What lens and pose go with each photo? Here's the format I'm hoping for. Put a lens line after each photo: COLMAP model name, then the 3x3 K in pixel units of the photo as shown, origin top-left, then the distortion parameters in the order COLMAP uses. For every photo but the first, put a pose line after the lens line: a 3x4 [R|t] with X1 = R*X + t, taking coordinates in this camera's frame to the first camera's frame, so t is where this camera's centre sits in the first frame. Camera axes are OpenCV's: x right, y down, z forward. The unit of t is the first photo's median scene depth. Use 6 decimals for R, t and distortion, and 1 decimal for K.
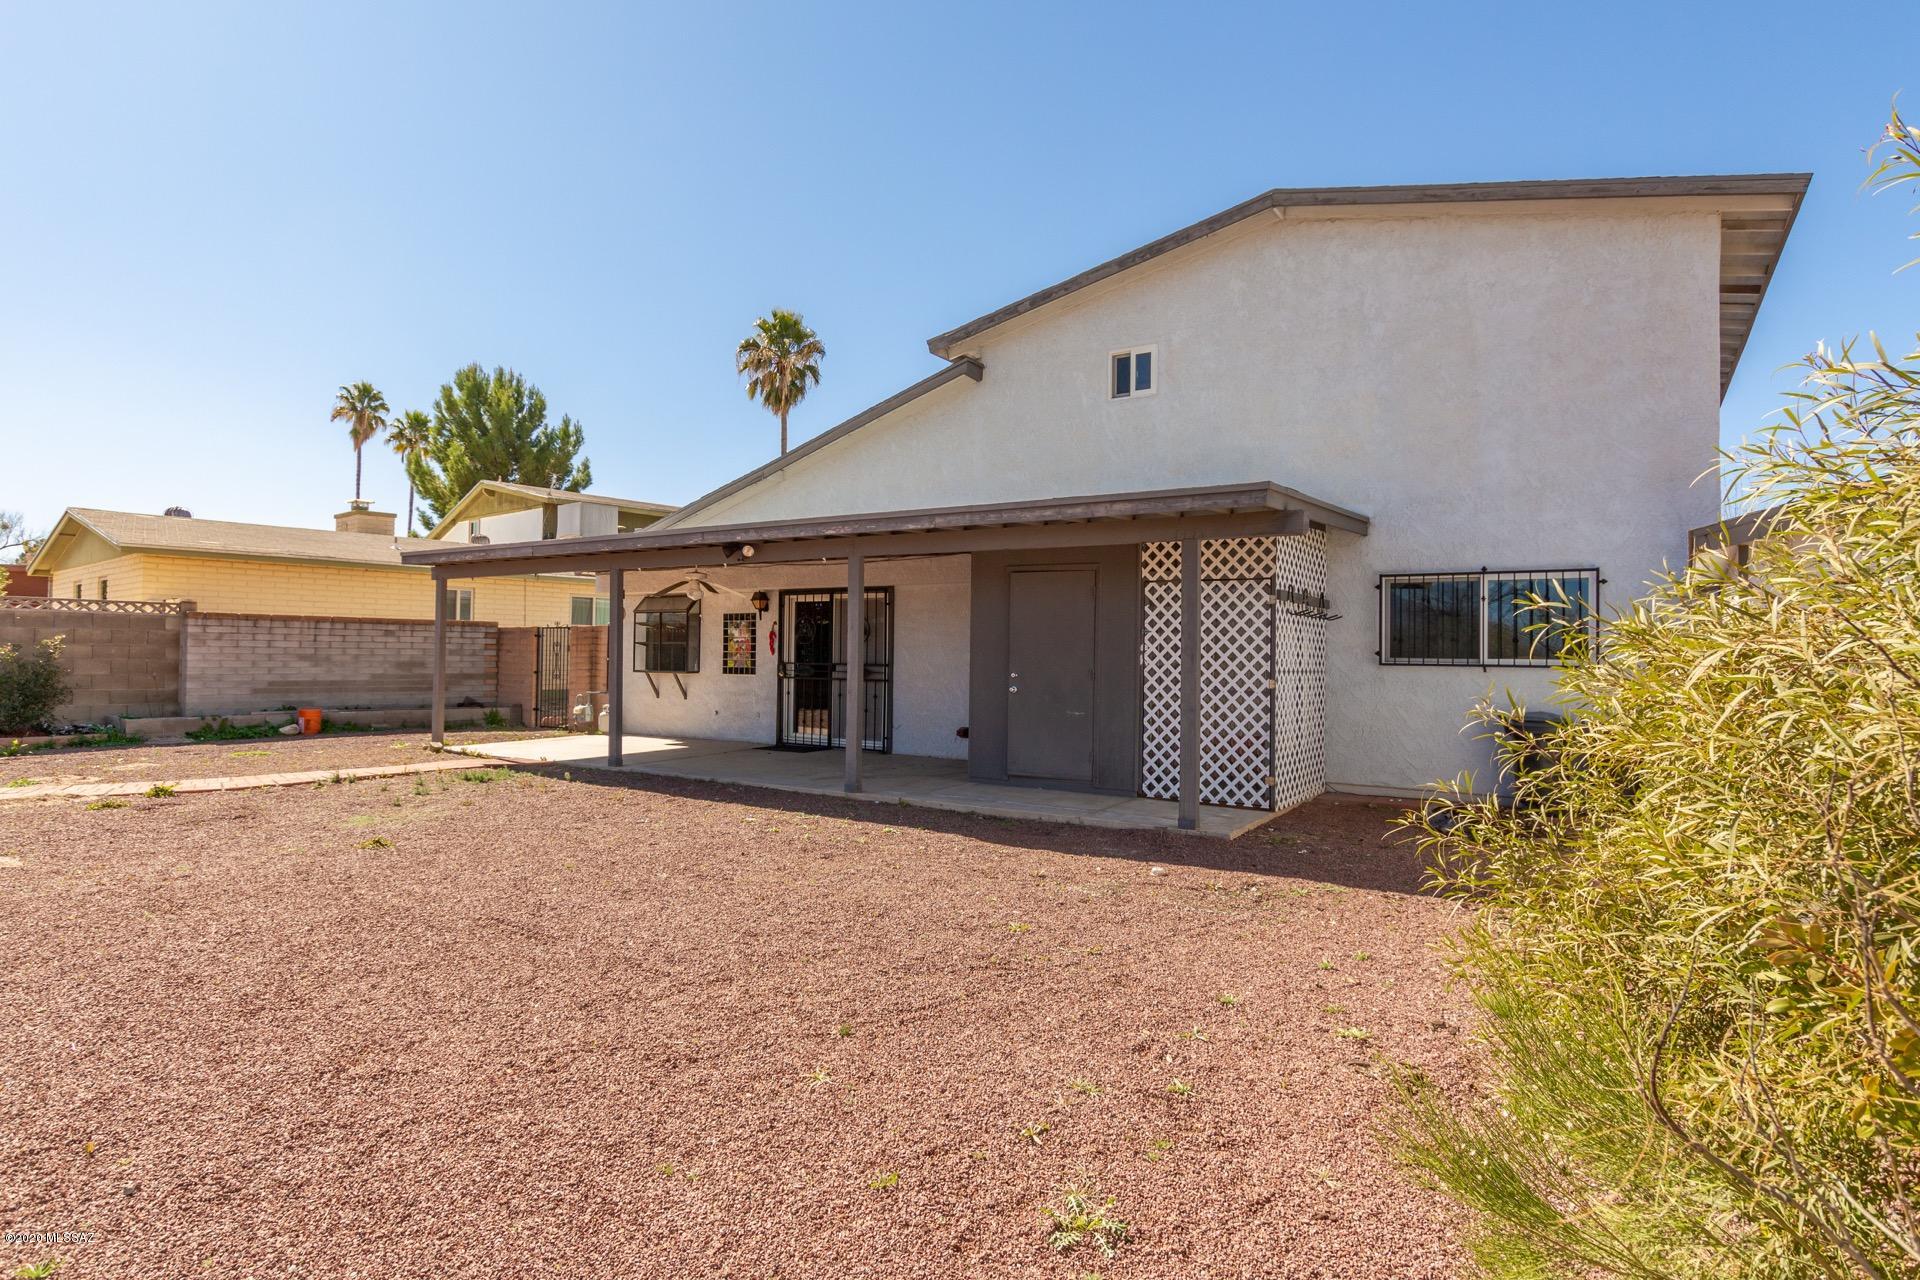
lens RADIAL K [[1030.3, 0, 954.7], [0, 1030.3, 637.7], [0, 0, 1]] dist [-0.003524, 0.001677]
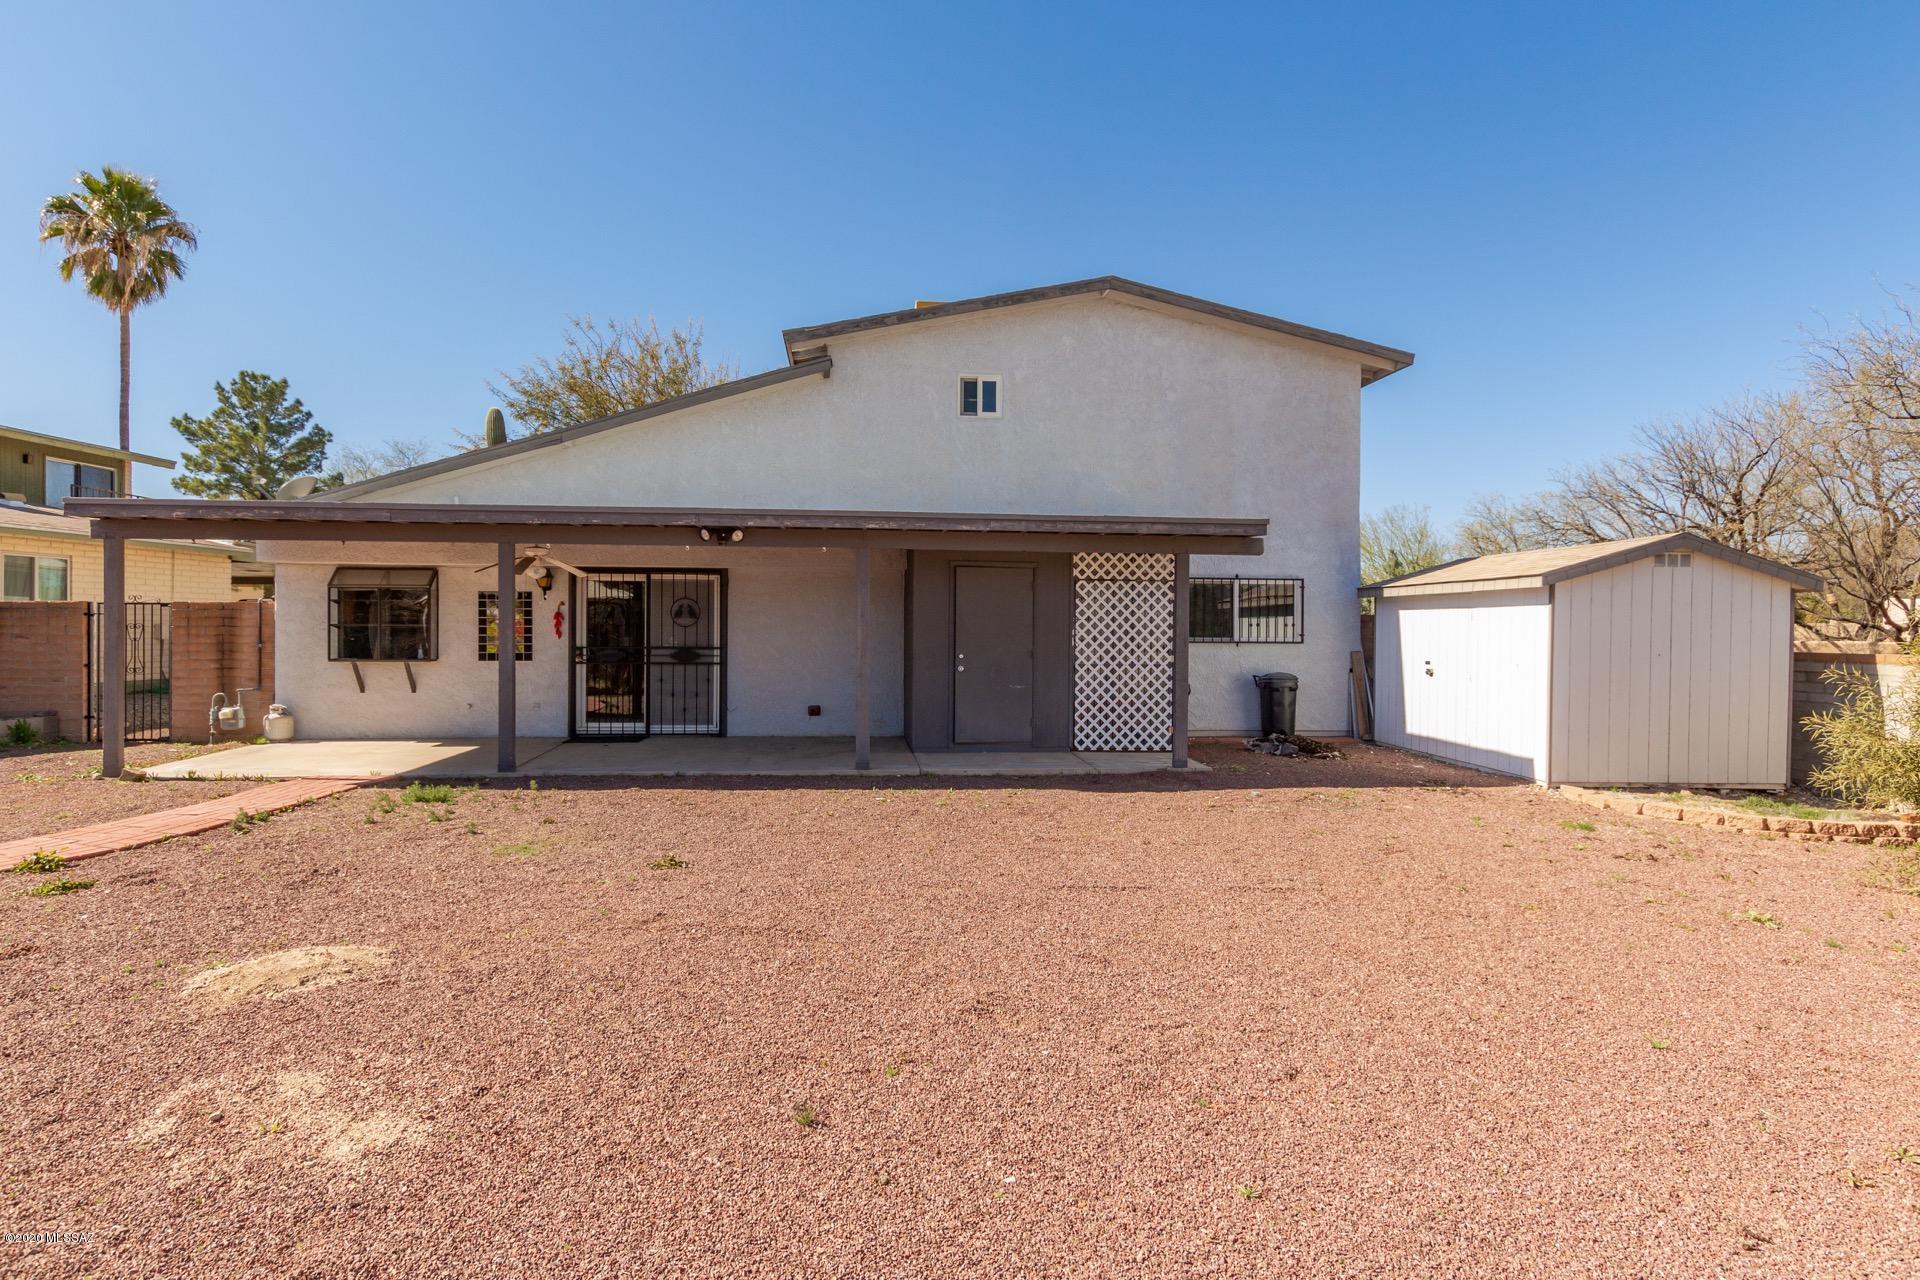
lens RADIAL K [[1030.3, 0, 953.8], [0, 1030.3, 639.4], [0, 0, 1]] dist [-0.003524, 0.001677]
pose [[0.772489, -0.014546, 0.634861, -0.648517], [-0.006927, 0.999485, 0.031330, -0.017740], [-0.634990, -0.028600, 0.771991, 0.111119]]
